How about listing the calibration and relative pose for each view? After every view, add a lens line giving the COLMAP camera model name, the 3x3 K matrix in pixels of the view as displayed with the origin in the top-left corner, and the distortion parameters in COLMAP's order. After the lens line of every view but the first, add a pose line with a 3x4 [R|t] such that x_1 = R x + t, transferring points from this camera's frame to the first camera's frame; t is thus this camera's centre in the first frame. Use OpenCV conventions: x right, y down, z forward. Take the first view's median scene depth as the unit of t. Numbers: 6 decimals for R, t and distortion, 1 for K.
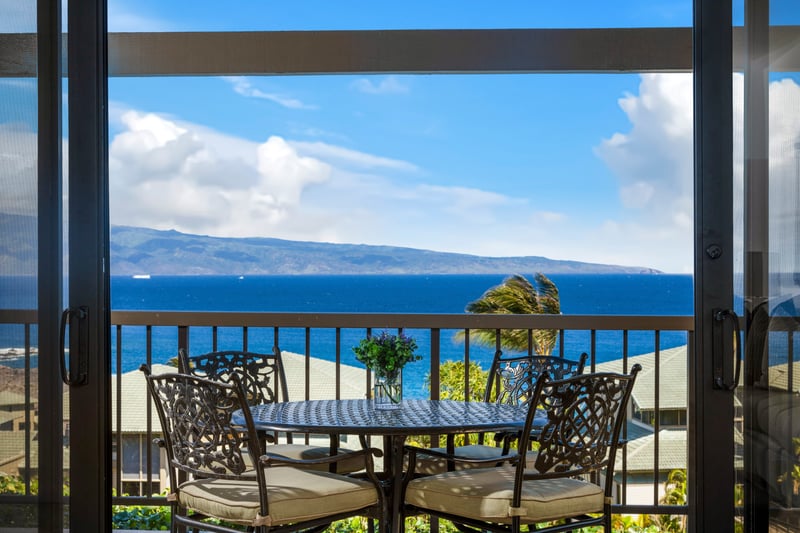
lens RADIAL K [[1343.6, 0, 400.7], [0, 1343.6, 265.7], [0, 0, 1]] dist [-0.030660, 0.000000]
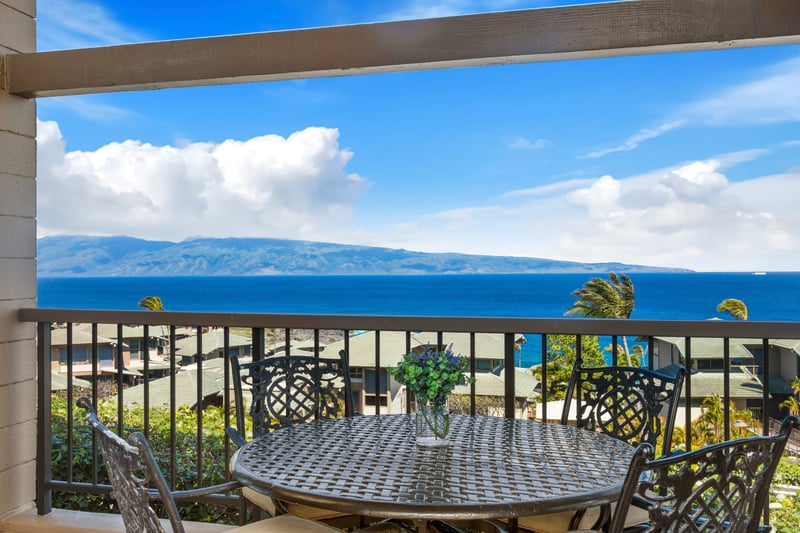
lens RADIAL K [[736.2, 0, 397.1], [0, 736.2, 262.1], [0, 0, 1]] dist [0.011851, 0.000000]
pose [[0.982611, -0.006318, -0.185567, 0.045760], [0.004644, 0.999945, -0.009455, 0.001559], [0.185616, 0.008428, 0.982586, 0.493406]]
